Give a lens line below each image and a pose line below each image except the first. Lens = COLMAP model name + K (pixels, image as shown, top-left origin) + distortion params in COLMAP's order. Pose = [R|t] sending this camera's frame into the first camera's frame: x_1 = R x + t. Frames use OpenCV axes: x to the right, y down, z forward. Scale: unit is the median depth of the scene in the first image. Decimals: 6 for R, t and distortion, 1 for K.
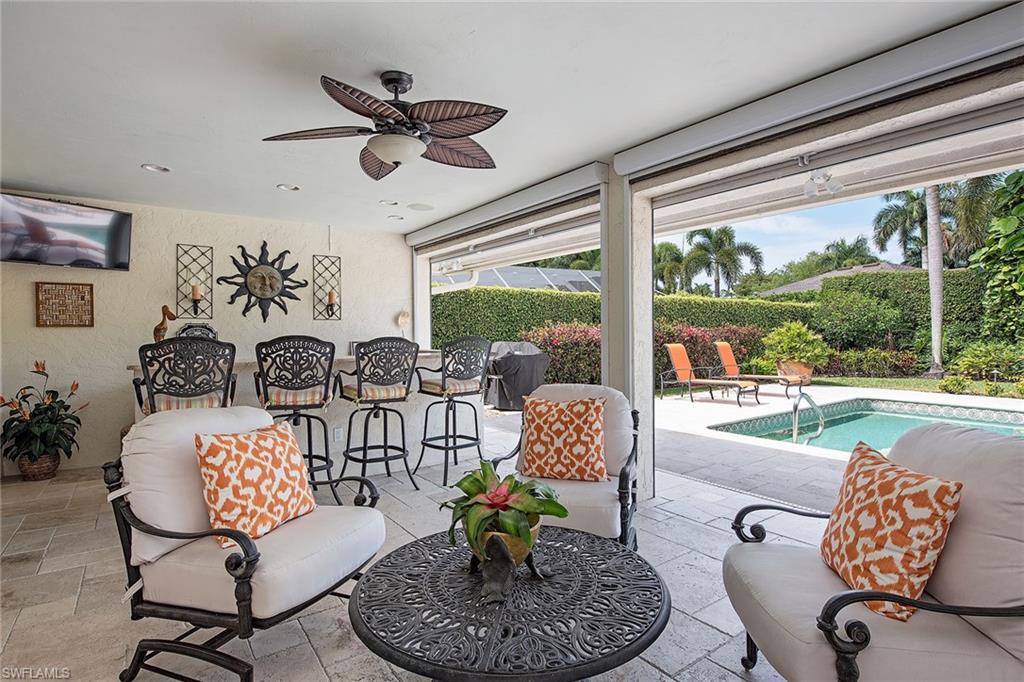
lens RADIAL K [[521.7, 0, 512.0], [0, 521.7, 341.0], [0, 0, 1]] dist [-0.003359, -0.000792]
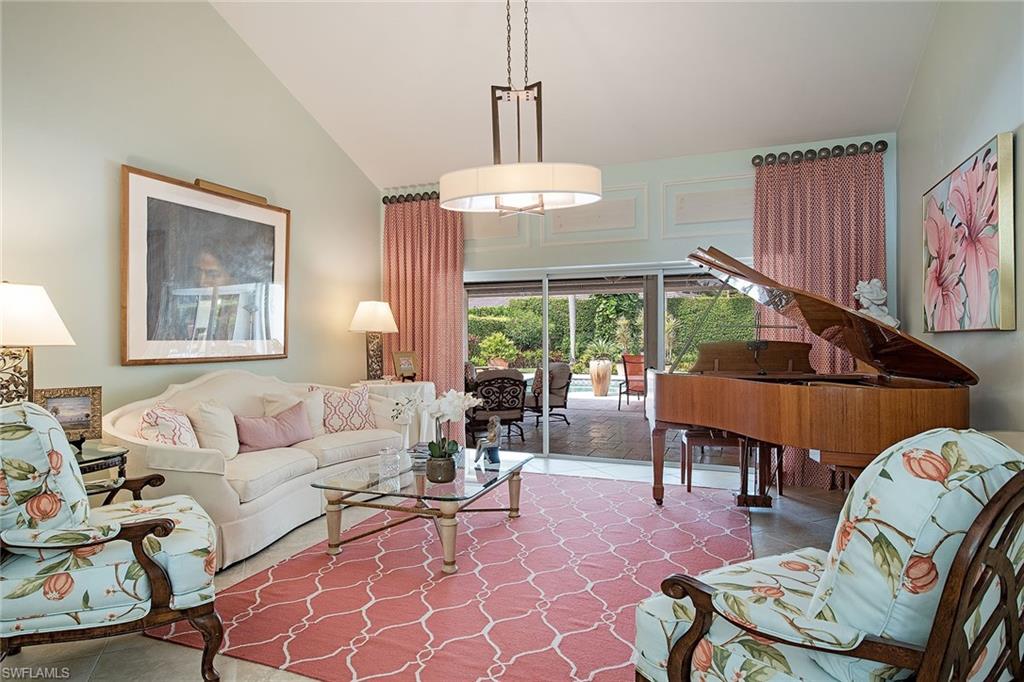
lens RADIAL K [[589.4, 0, 512.0], [0, 589.4, 341.0], [0, 0, 1]] dist [0.036274, 0.000063]
pose [[0.847554, -0.004180, 0.530693, -0.316491], [0.007999, 0.999956, -0.004899, -0.002917], [-0.530650, 0.008398, 0.847550, -0.454398]]
